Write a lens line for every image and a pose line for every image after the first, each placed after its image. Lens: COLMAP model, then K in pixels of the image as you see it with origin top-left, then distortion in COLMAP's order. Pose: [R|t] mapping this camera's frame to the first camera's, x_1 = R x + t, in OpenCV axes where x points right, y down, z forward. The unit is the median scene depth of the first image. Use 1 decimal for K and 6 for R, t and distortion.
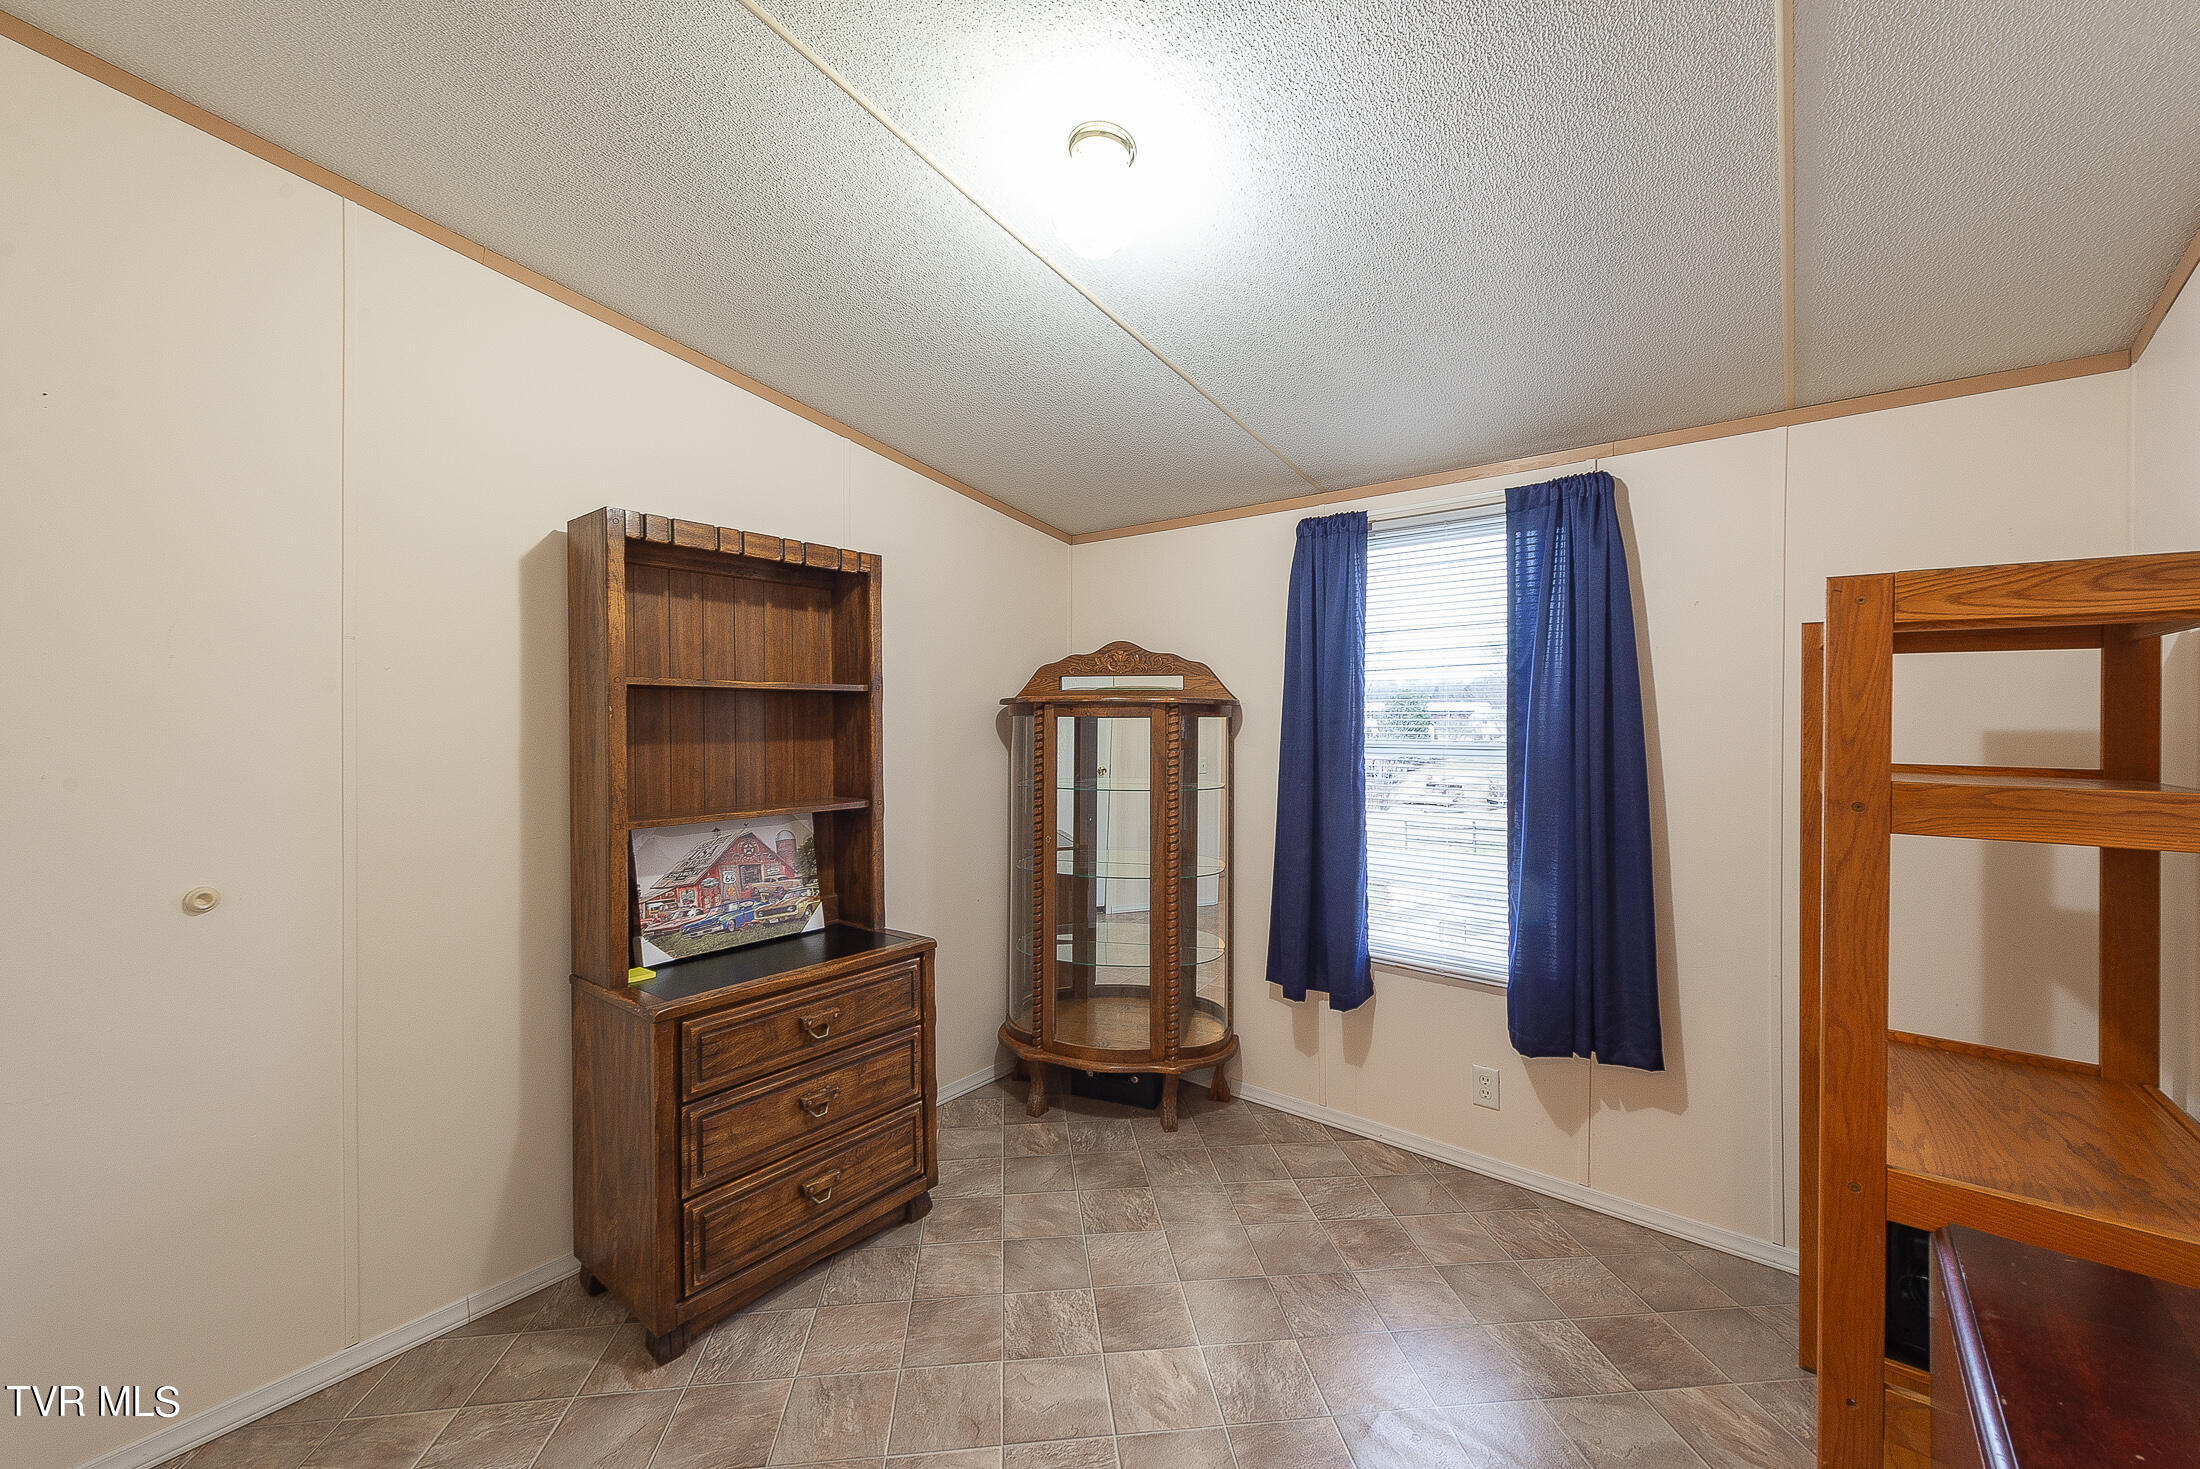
lens RADIAL K [[879.0, 0, 1082.6], [0, 879.0, 725.2], [0, 0, 1]] dist [-0.000120, -0.000048]
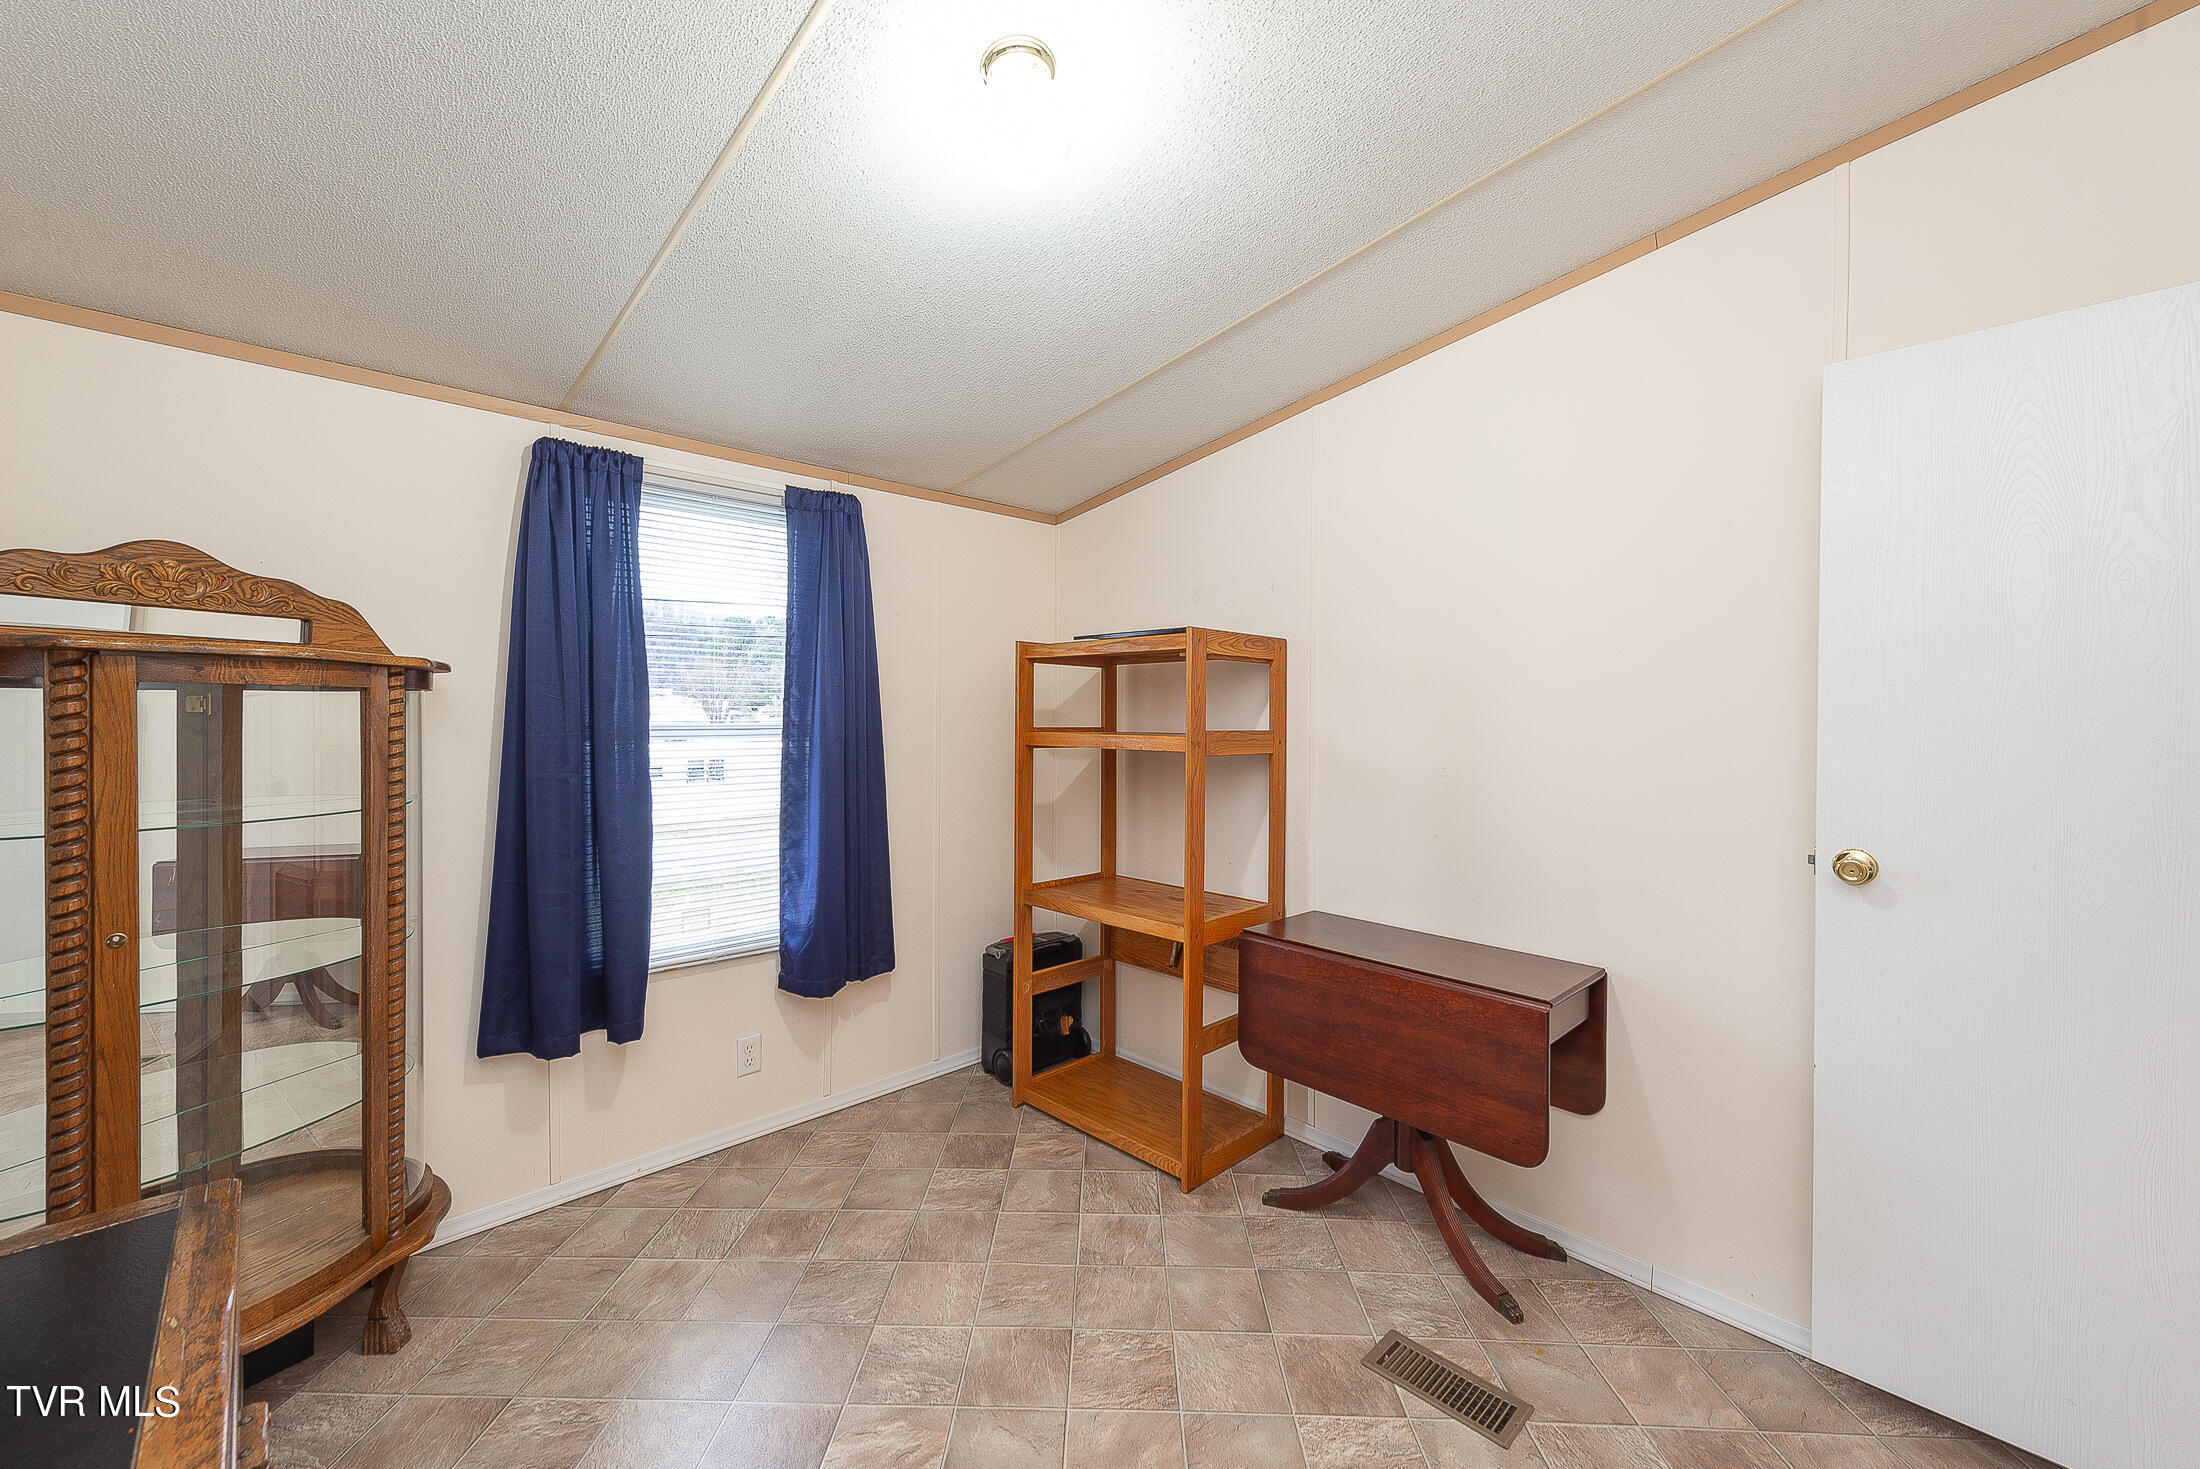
lens RADIAL K [[870.8, 0, 1113.1], [0, 870.8, 725.8], [0, 0, 1]] dist [0.019042, -0.007017]
pose [[0.094619, -0.016264, 0.995381, -0.514577], [-0.001457, 0.999863, 0.016476, 0.005873], [-0.995513, -0.003009, 0.094582, 0.469185]]
